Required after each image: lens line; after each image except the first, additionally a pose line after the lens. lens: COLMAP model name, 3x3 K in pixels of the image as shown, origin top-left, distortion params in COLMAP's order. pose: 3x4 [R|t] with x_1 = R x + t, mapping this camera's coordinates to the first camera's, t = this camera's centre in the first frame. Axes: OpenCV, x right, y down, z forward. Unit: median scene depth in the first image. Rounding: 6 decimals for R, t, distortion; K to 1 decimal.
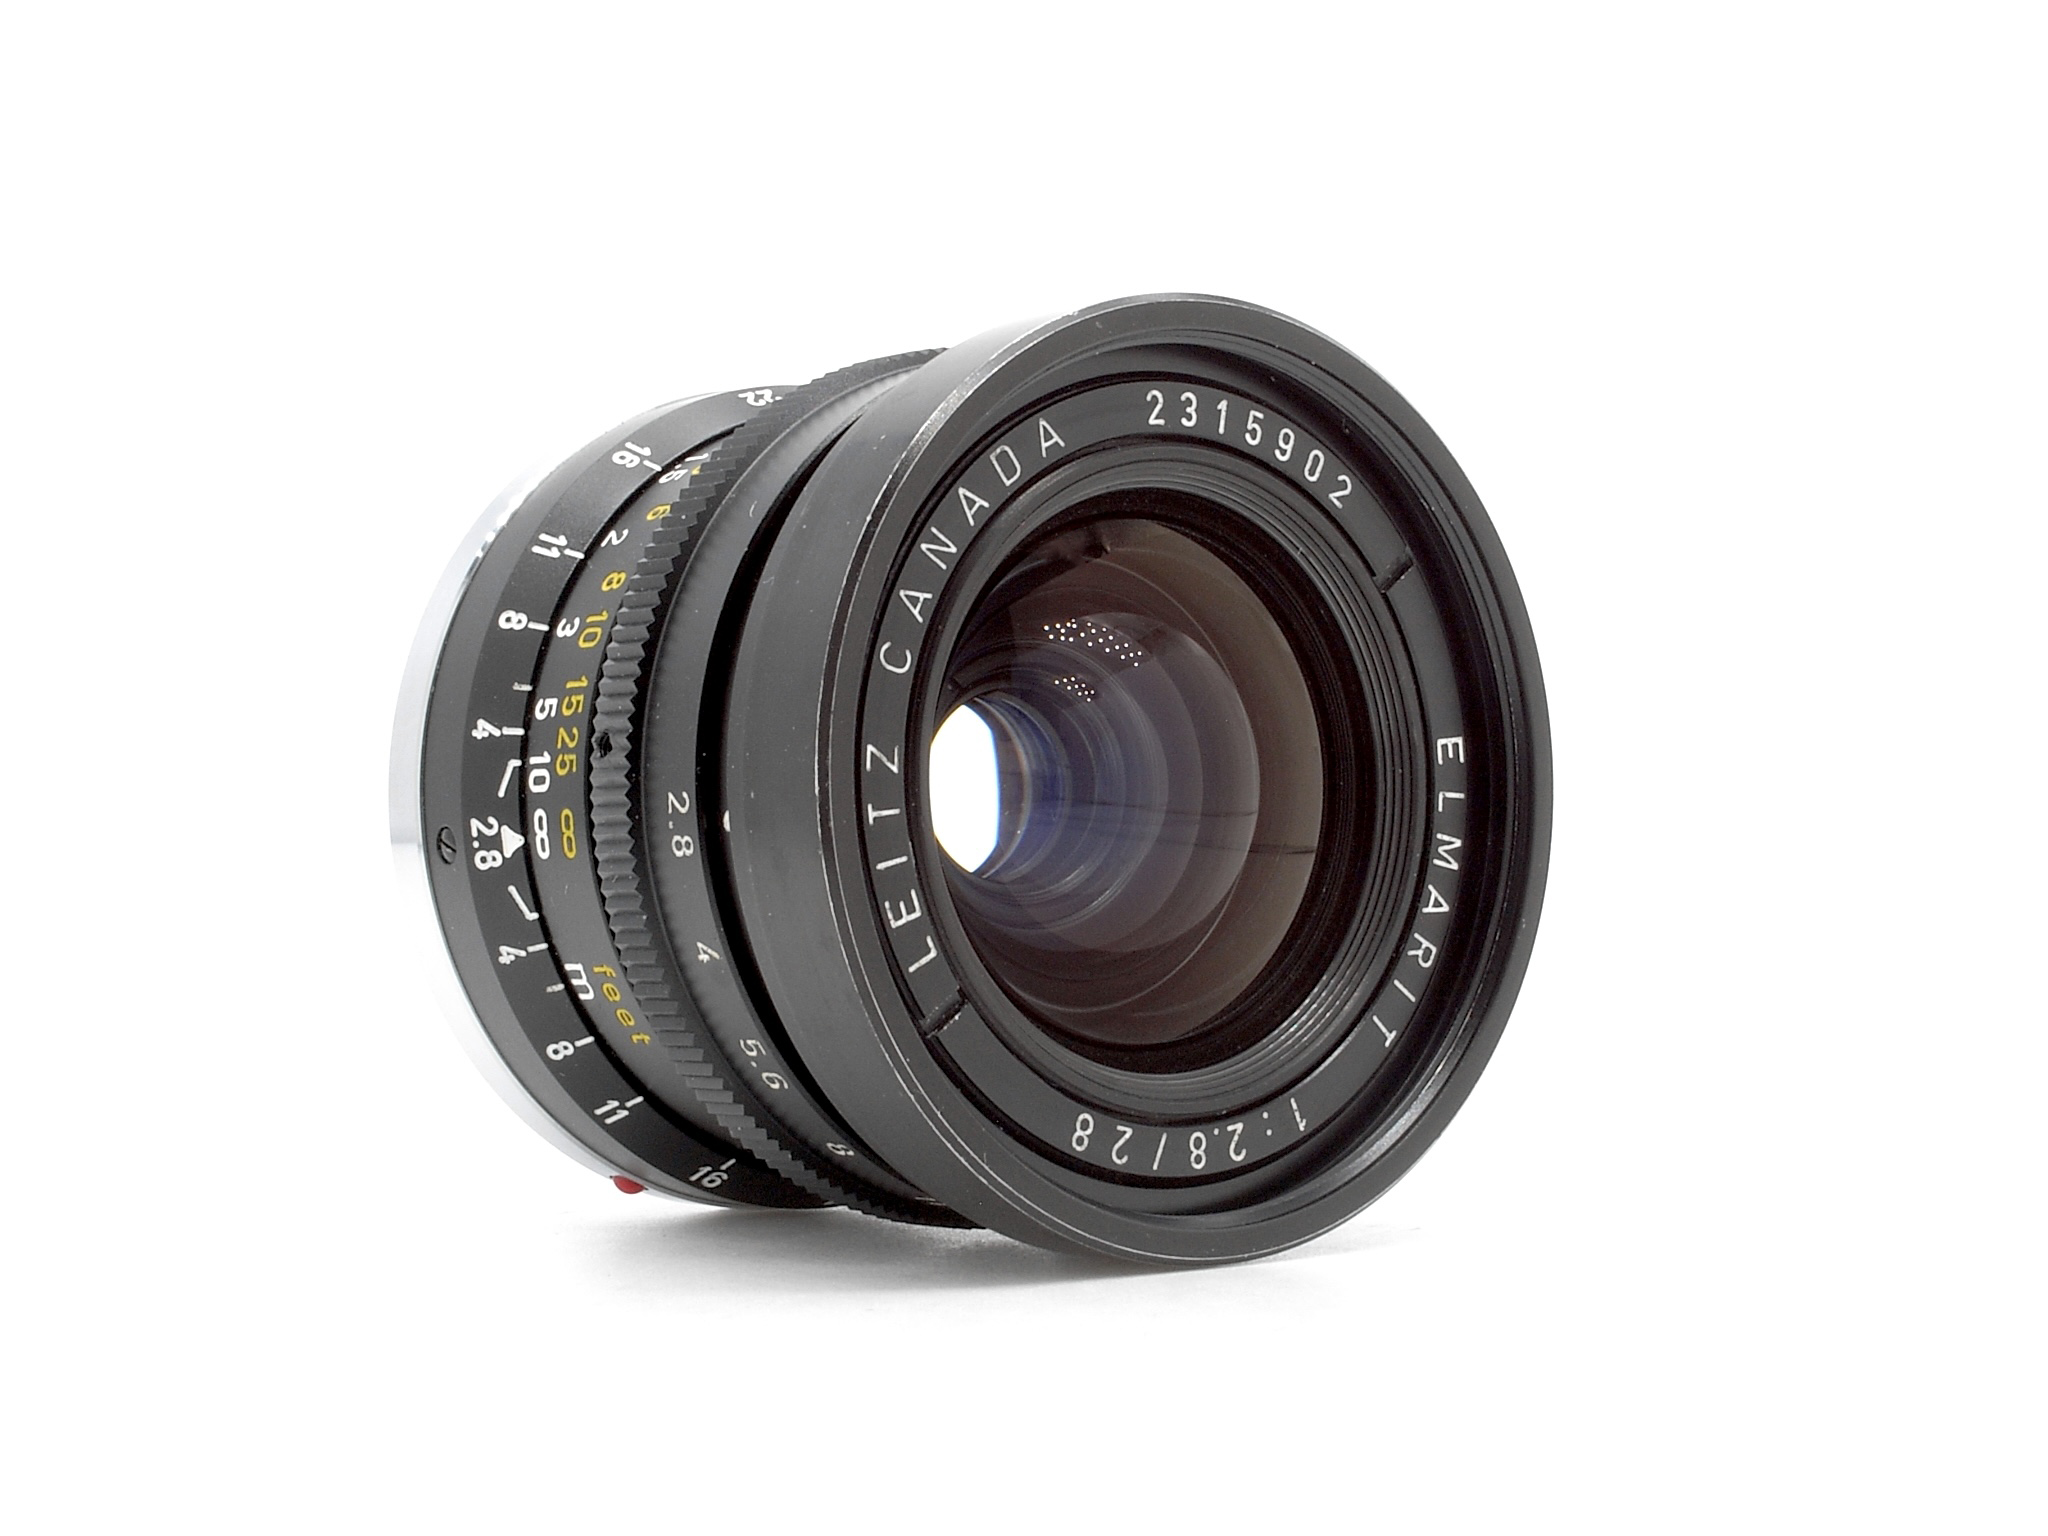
lens RADIAL K [[4211.1, 0, 1027.3], [0, 4211.1, 772.6], [0, 0, 1]] dist [-0.040244, 0.000000]
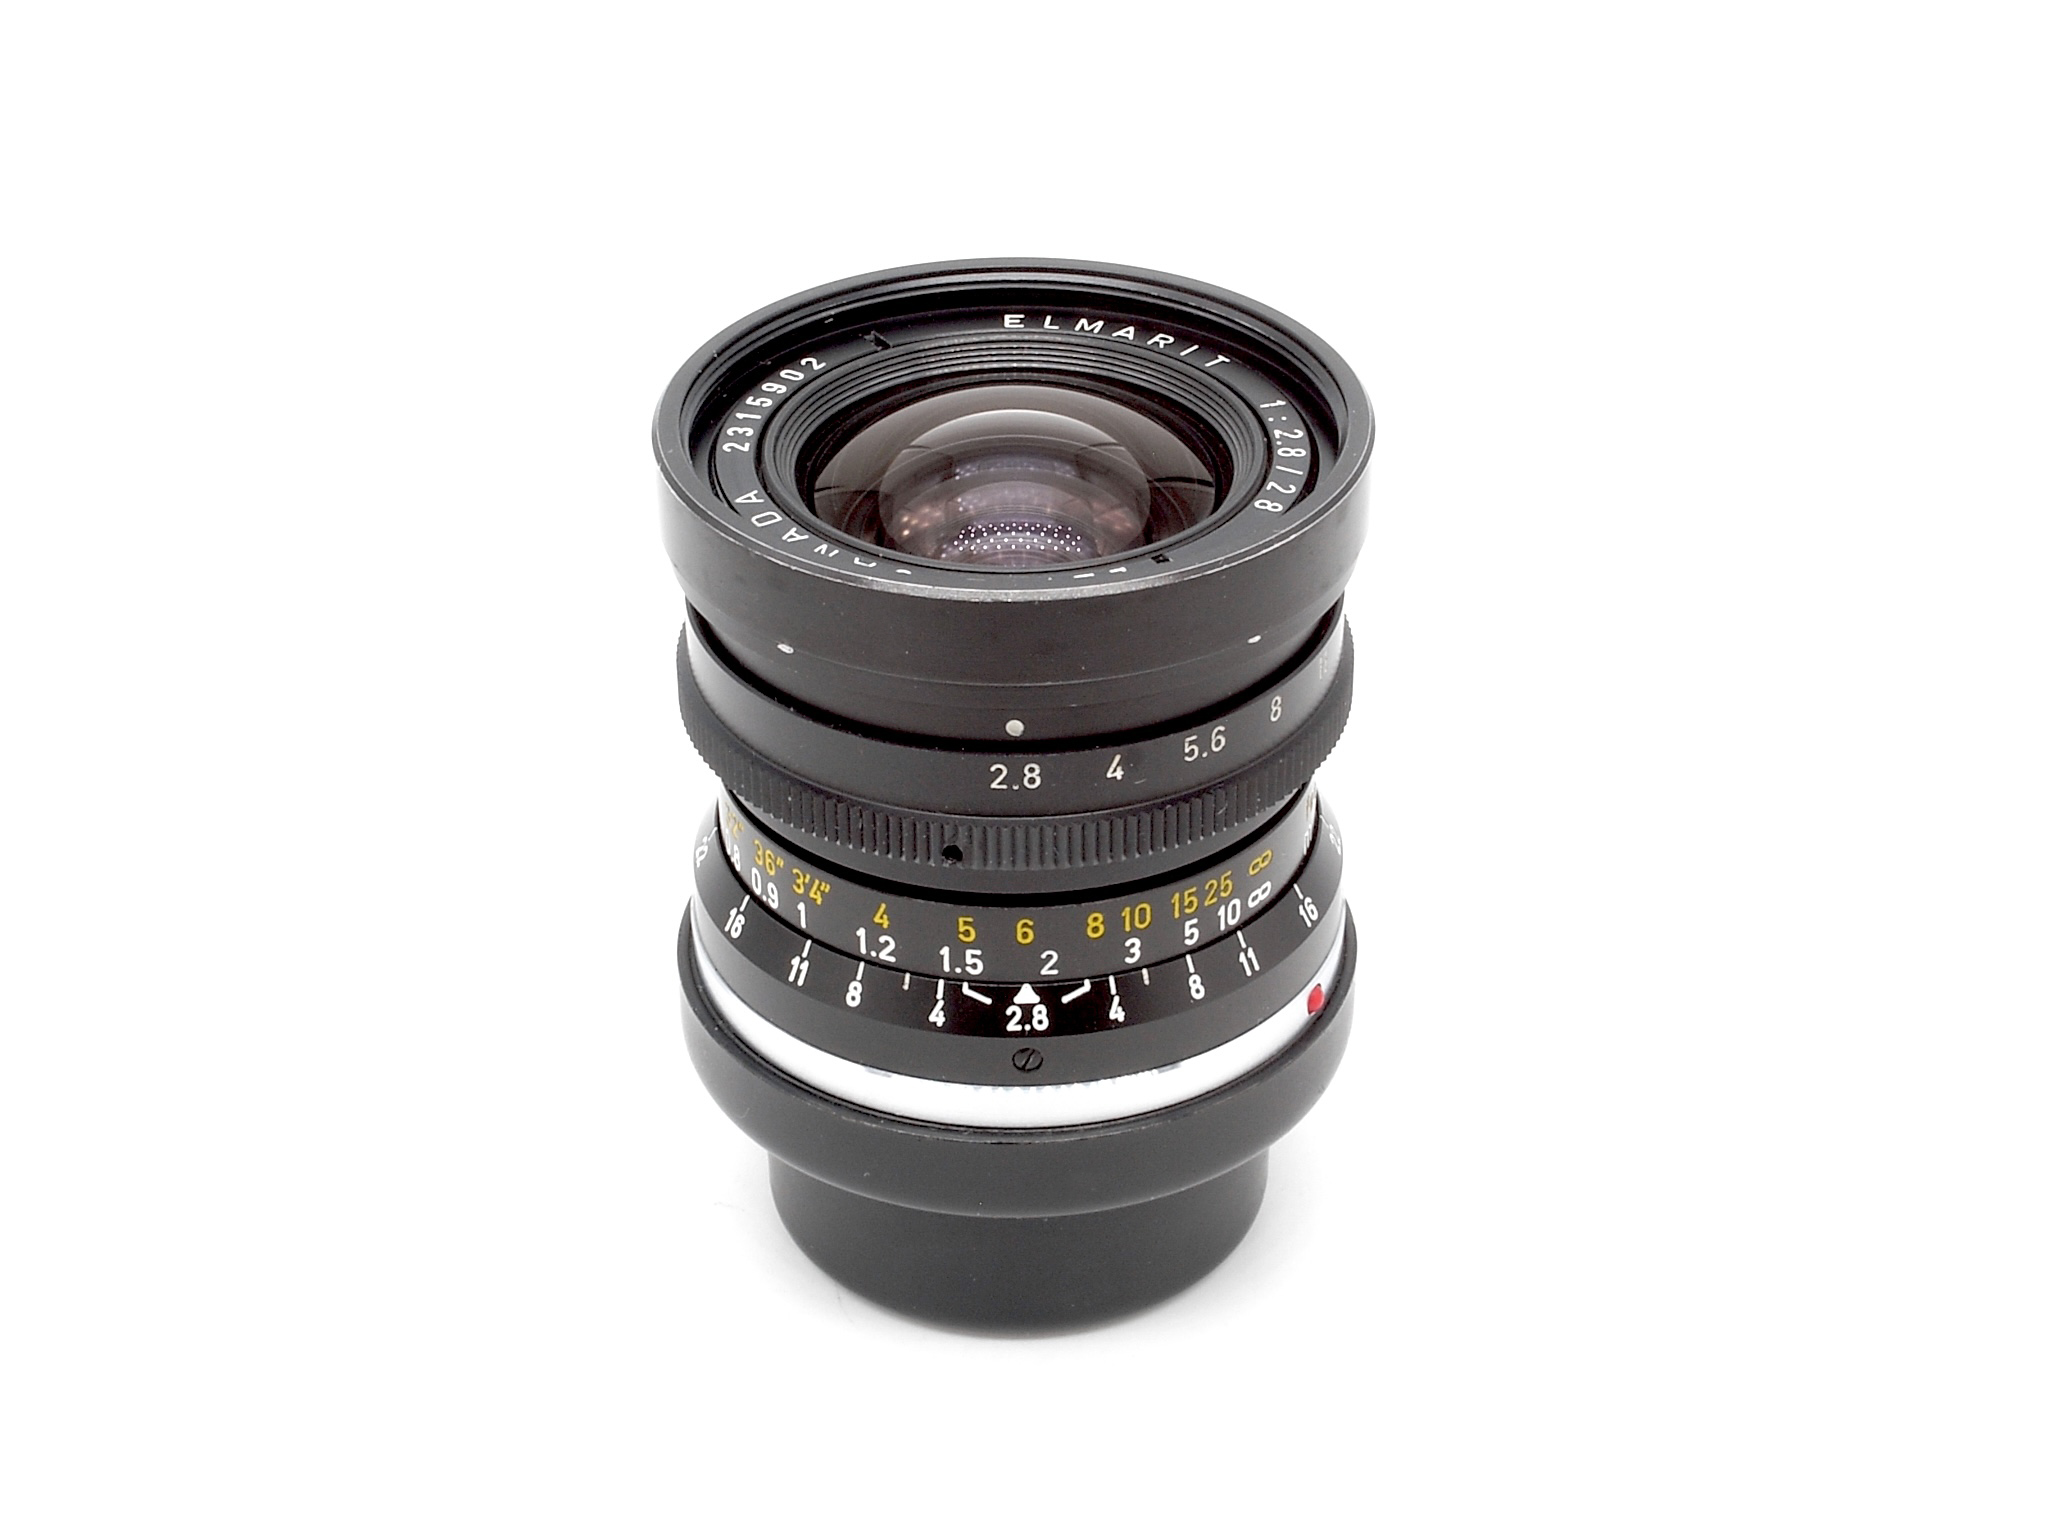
lens RADIAL K [[4211.1, 0, 1025.4], [0, 4211.1, 770.4], [0, 0, 1]] dist [-0.040244, 0.000000]
pose [[0.078642, -0.939077, 0.334590, -0.499636], [0.996377, 0.063139, -0.056981, 0.086704], [0.032384, 0.337859, 0.940639, -0.221458]]
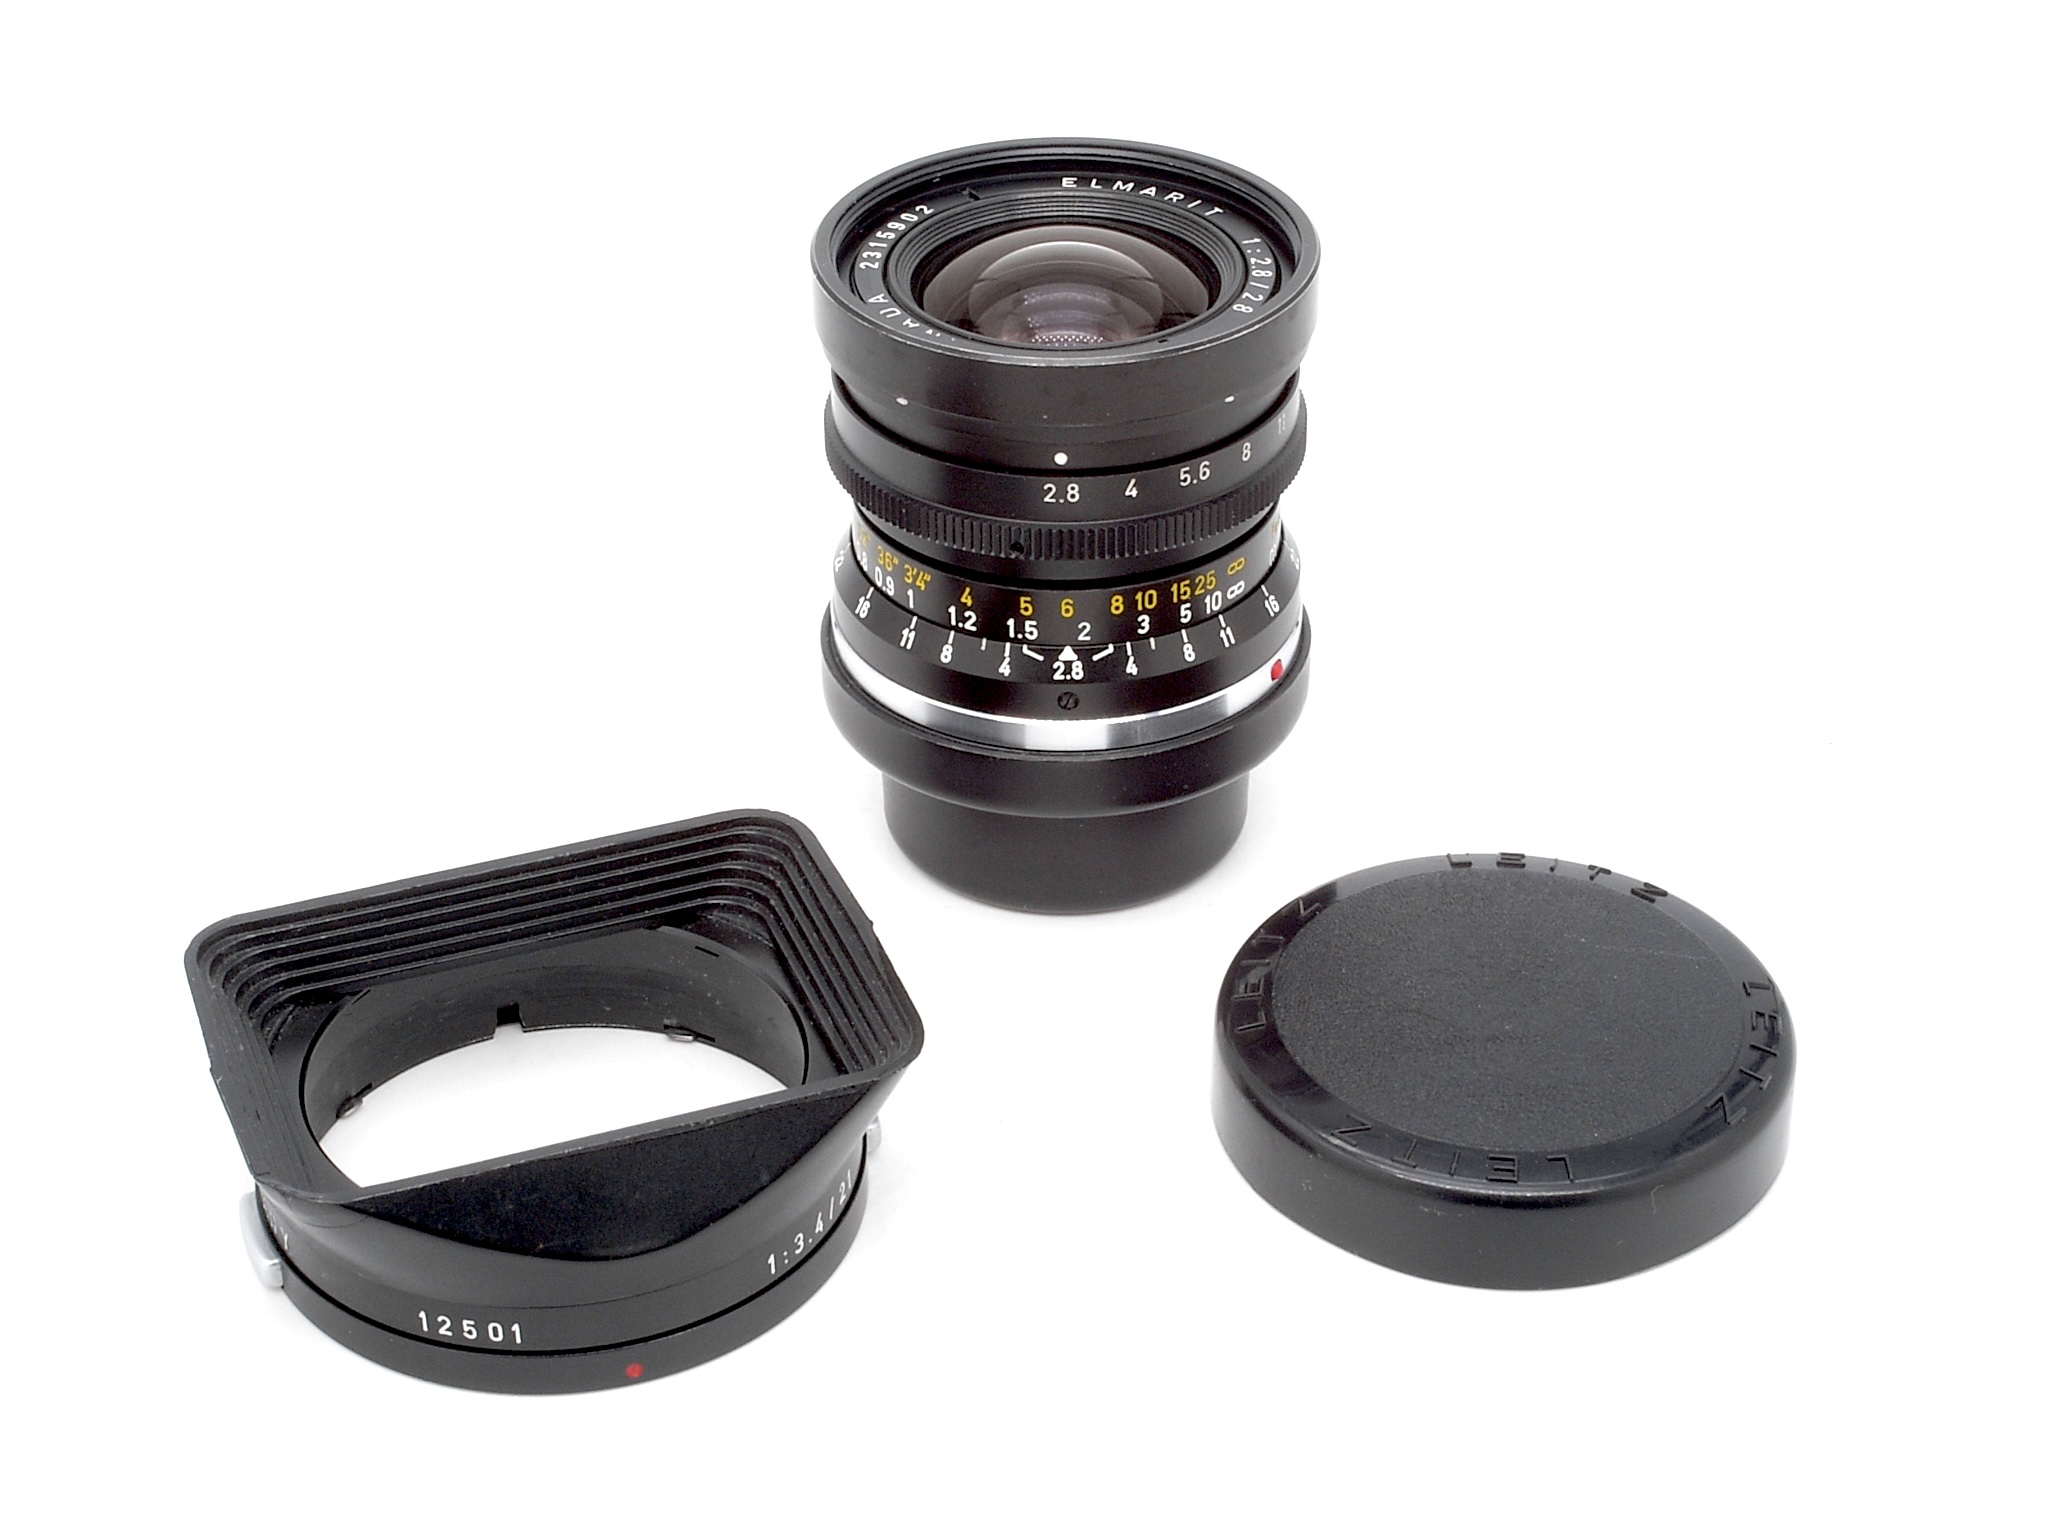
lens RADIAL K [[4211.1, 0, 1015.7], [0, 4211.1, 773.5], [0, 0, 1]] dist [-0.040244, 0.000000]
pose [[0.102672, -0.940184, 0.324827, -0.780514], [0.993292, 0.079442, -0.084024, 0.153759], [0.053193, 0.331275, 0.942034, -0.695139]]
